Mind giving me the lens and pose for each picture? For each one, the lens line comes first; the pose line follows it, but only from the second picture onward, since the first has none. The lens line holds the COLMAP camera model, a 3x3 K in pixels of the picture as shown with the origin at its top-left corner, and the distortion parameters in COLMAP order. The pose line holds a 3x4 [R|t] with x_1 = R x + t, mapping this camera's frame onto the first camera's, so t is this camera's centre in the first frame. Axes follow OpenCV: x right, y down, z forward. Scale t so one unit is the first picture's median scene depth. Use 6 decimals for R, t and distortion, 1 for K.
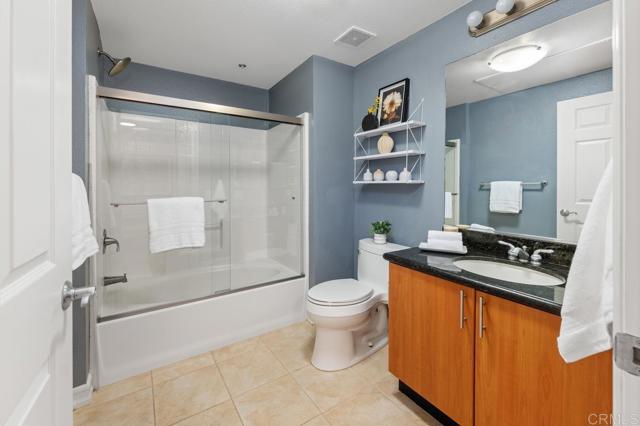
lens RADIAL K [[263.8, 0, 321.3], [0, 263.8, 187.8], [0, 0, 1]] dist [0.000871, -0.000223]
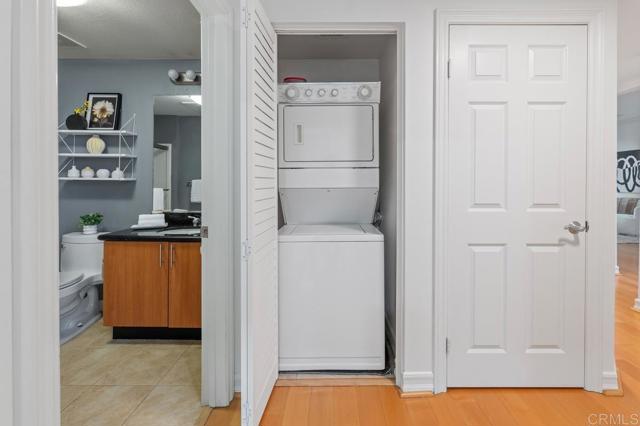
lens RADIAL K [[263.8, 0, 329.1], [0, 263.8, 184.7], [0, 0, 1]] dist [0.000871, -0.000223]
pose [[0.543242, 0.000850, 0.839576, -0.171447], [0.001519, 0.999997, -0.001995, 0.006760], [-0.839575, 0.002358, 0.543239, -0.470974]]
